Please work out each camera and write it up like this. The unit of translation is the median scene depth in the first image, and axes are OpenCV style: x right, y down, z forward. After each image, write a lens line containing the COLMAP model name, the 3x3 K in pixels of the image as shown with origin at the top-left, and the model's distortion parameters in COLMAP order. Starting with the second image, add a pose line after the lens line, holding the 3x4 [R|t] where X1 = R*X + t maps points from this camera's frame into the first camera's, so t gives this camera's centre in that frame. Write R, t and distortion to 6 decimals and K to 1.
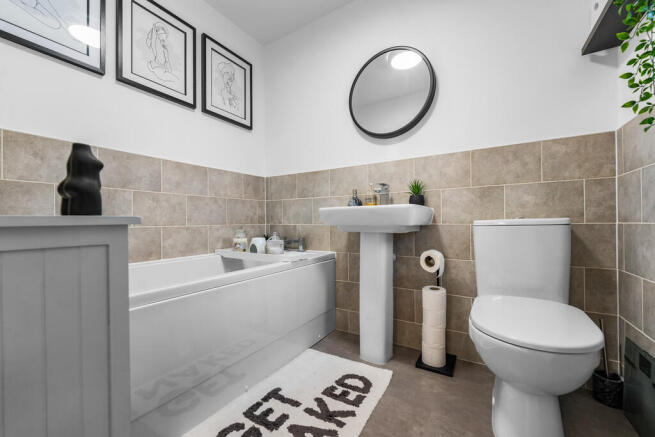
lens RADIAL K [[261.9, 0, 327.5], [0, 261.9, 218.5], [0, 0, 1]] dist [-0.008610, -0.000126]
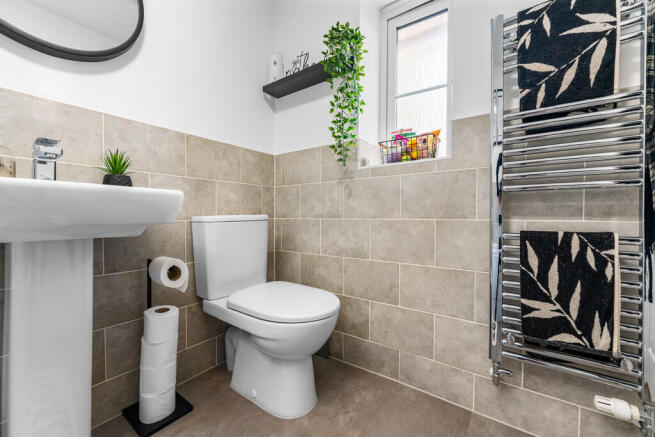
lens RADIAL K [[257.5, 0, 327.5], [0, 257.5, 218.5], [0, 0, 1]] dist [-0.010932, -0.000113]
pose [[0.066513, -0.001202, 0.997785, -0.284712], [-0.012310, 0.999922, 0.002025, 0.008746], [-0.997710, -0.012417, 0.066493, 0.543838]]
